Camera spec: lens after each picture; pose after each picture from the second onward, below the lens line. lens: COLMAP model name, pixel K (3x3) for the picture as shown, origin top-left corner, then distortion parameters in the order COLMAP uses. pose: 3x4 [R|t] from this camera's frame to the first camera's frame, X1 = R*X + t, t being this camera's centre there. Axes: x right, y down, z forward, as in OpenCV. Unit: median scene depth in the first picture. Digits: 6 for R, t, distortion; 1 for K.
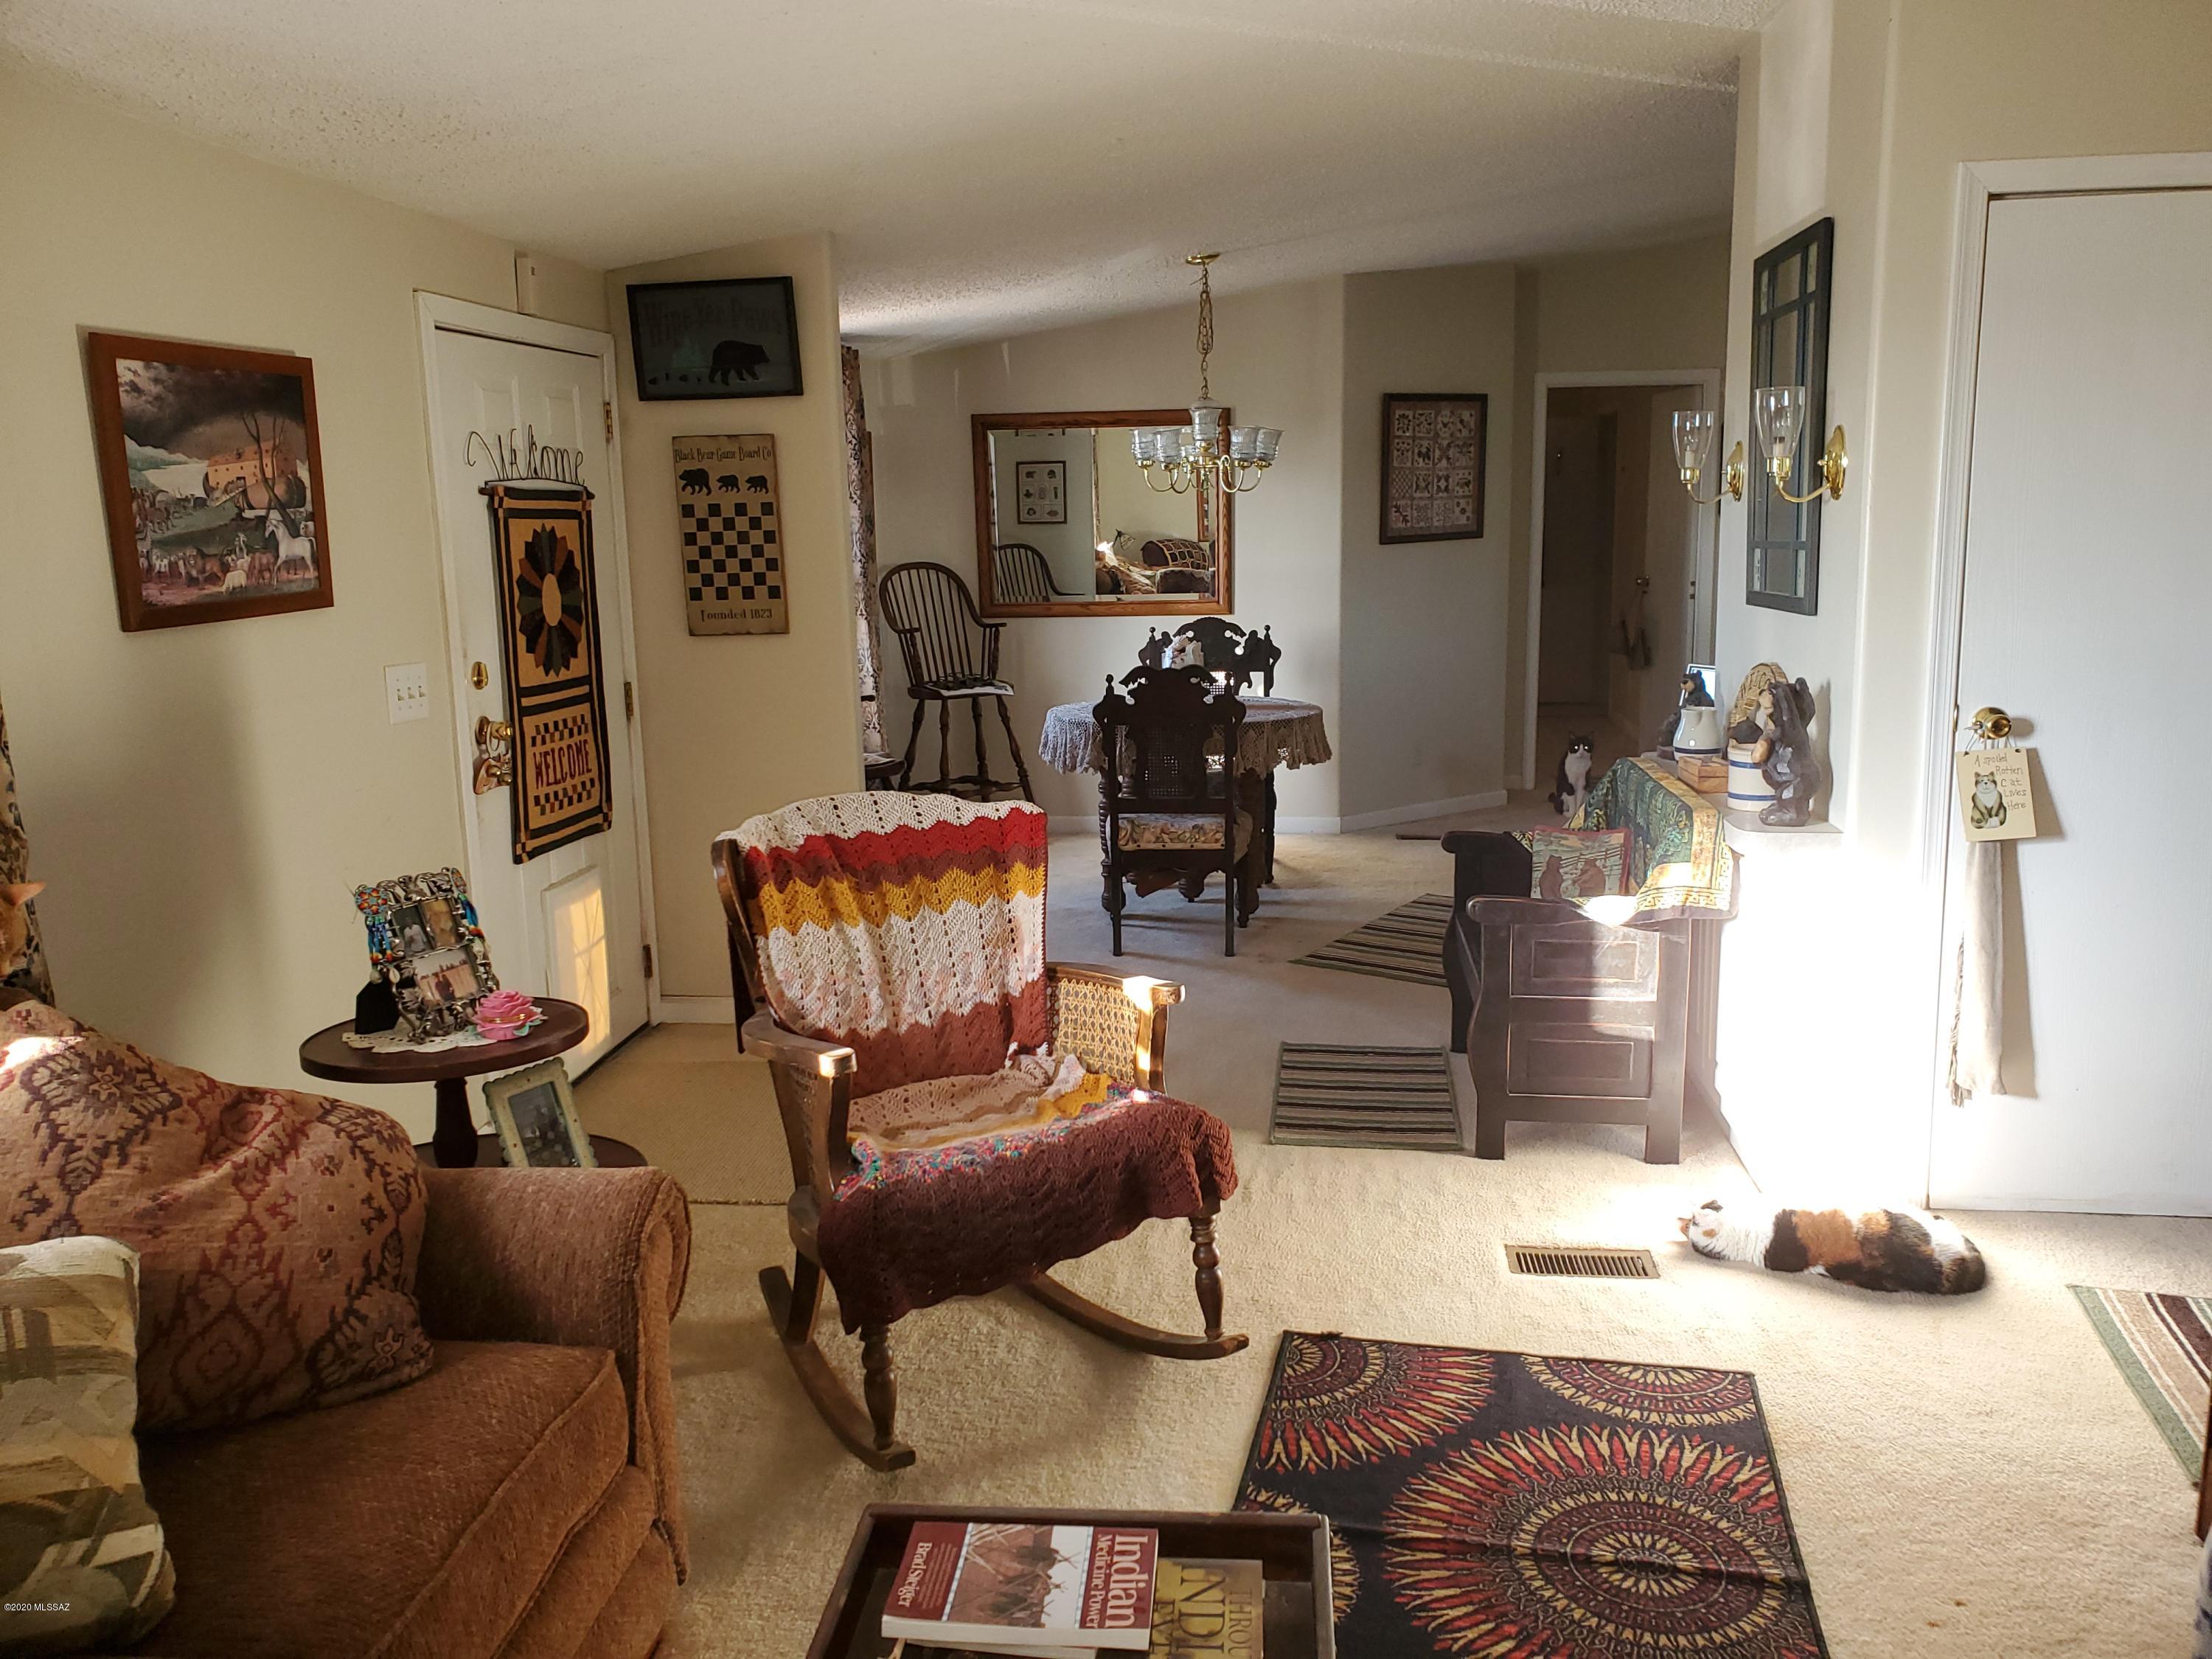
lens RADIAL K [[1704.0, 0, 1076.9], [0, 1704.0, 788.7], [0, 0, 1]] dist [0.038355, -0.023514]
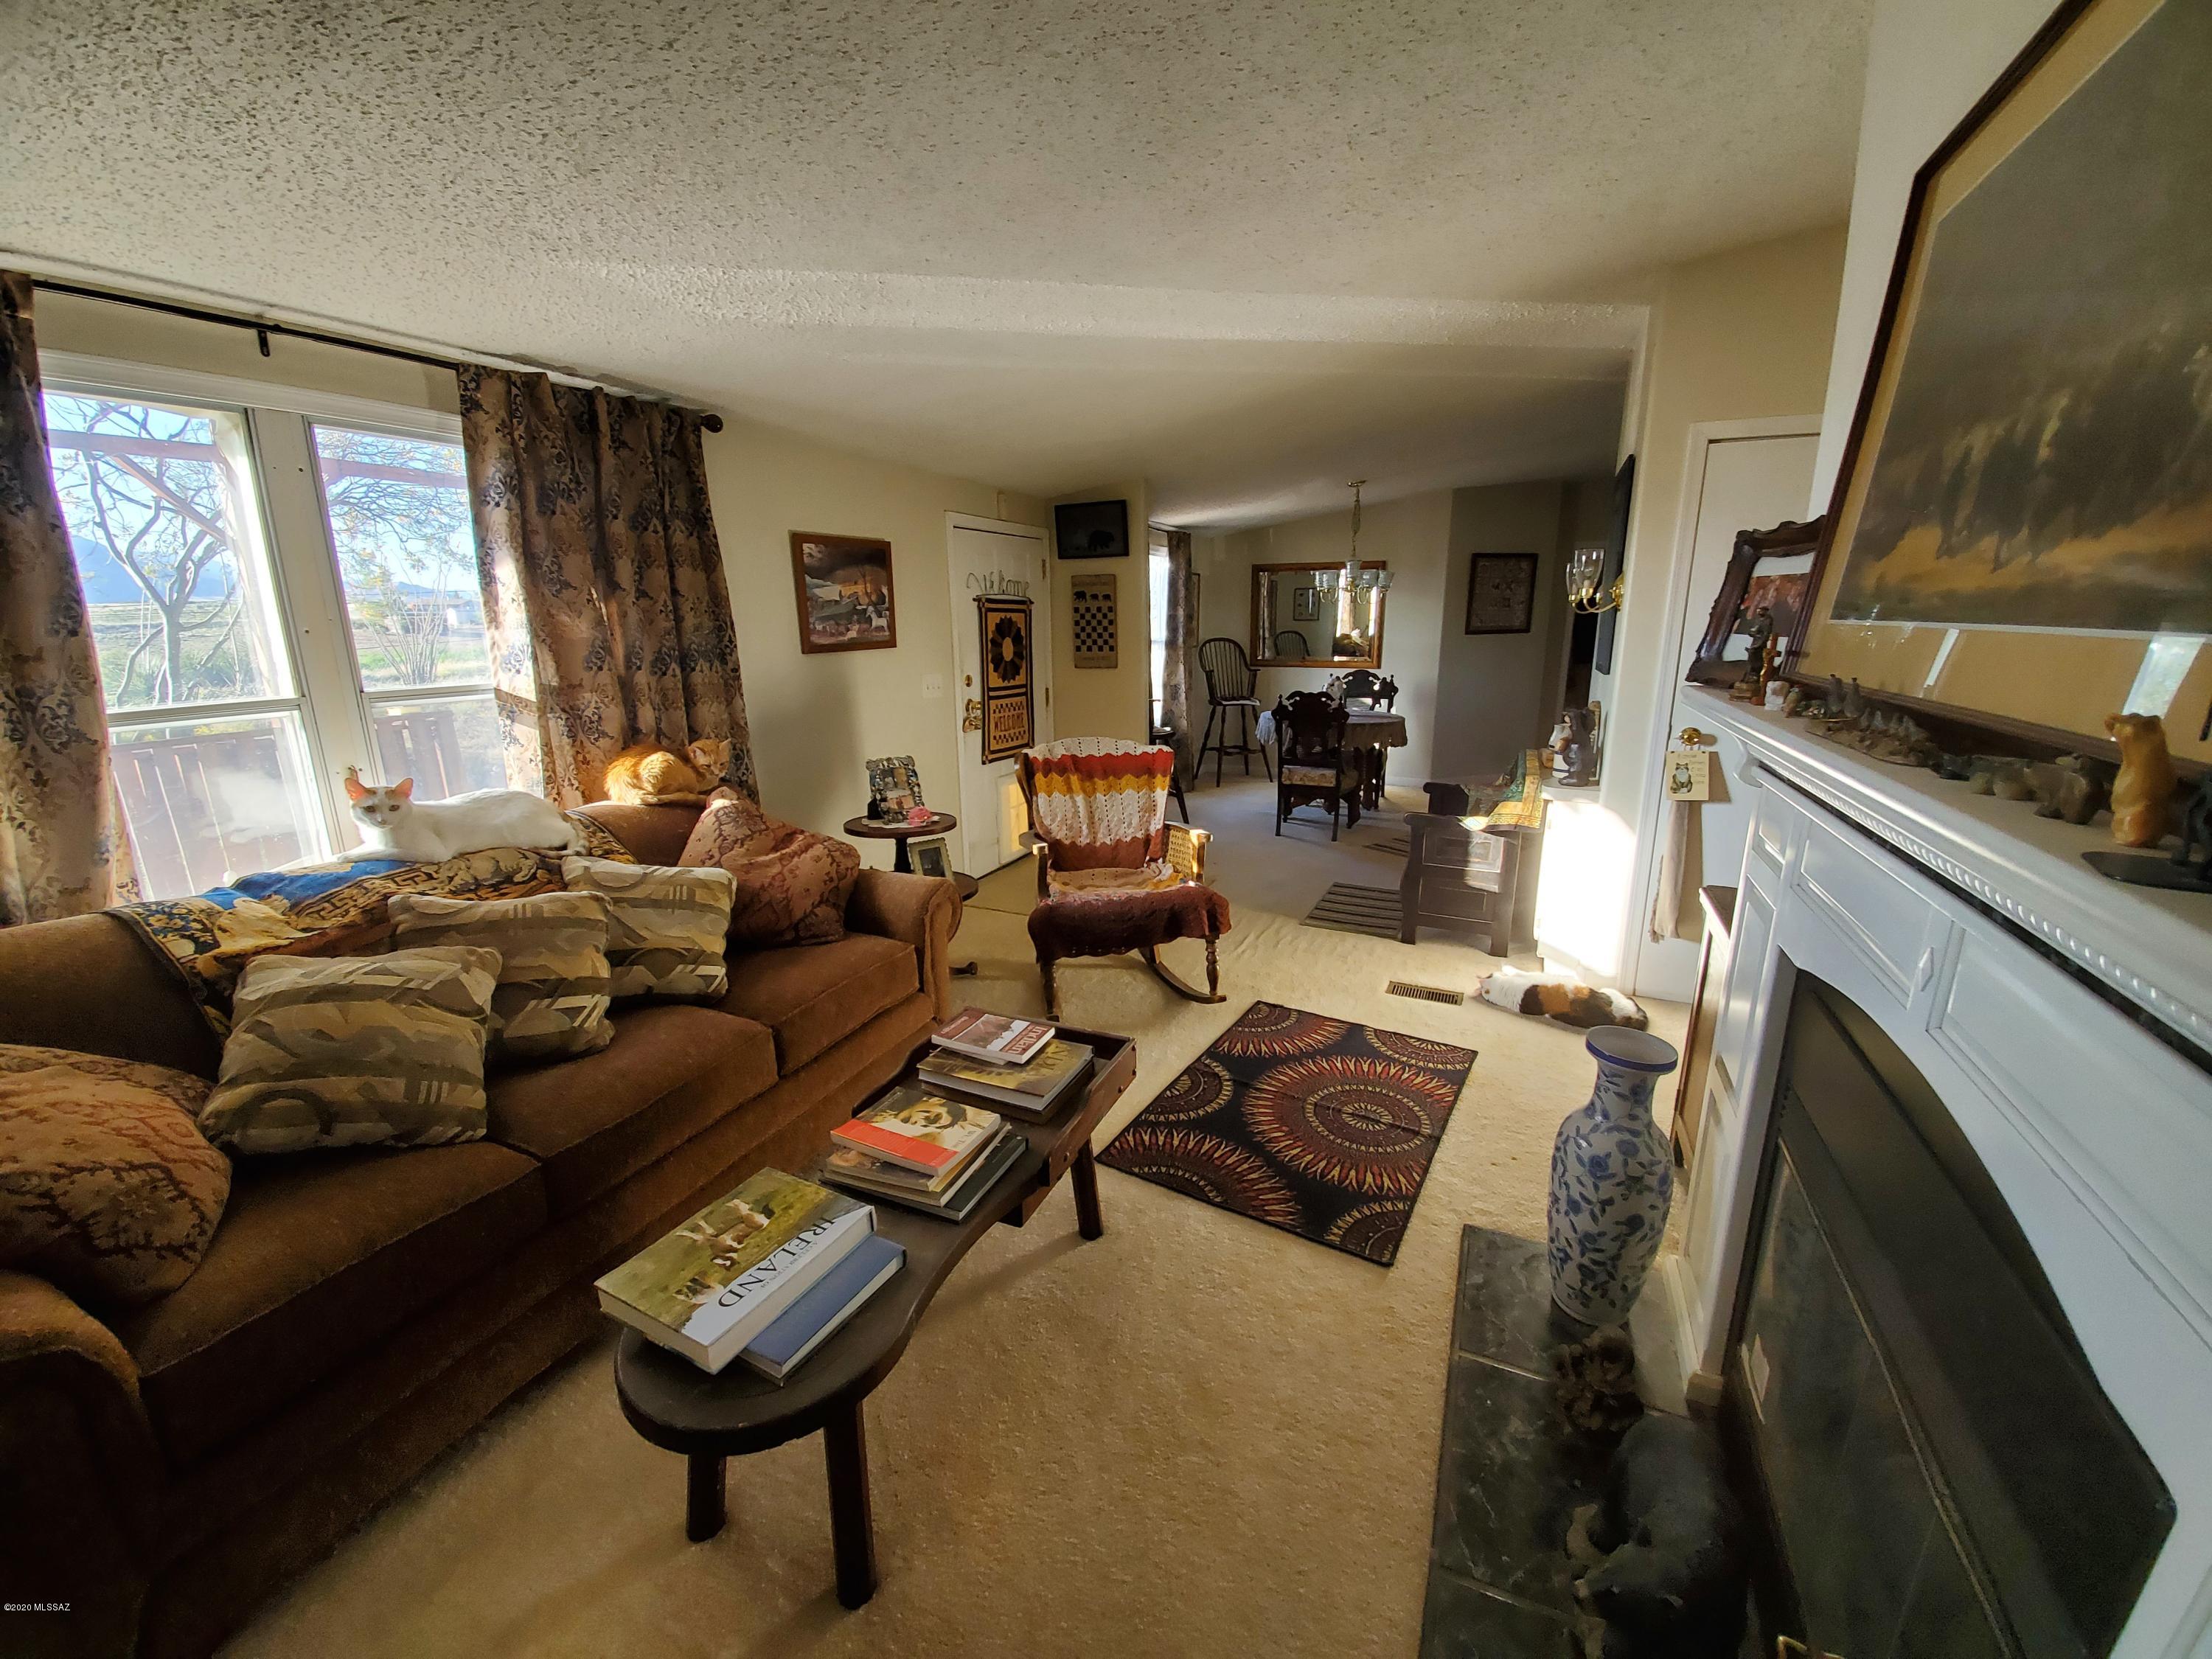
lens RADIAL K [[859.3, 0, 1100.2], [0, 859.3, 819.2], [0, 0, 1]] dist [-0.003074, -0.009473]
pose [[0.948782, 0.086576, -0.303839, 0.227872], [-0.064743, 0.994590, 0.081229, 0.016364], [0.309228, -0.057397, 0.949254, -0.061687]]
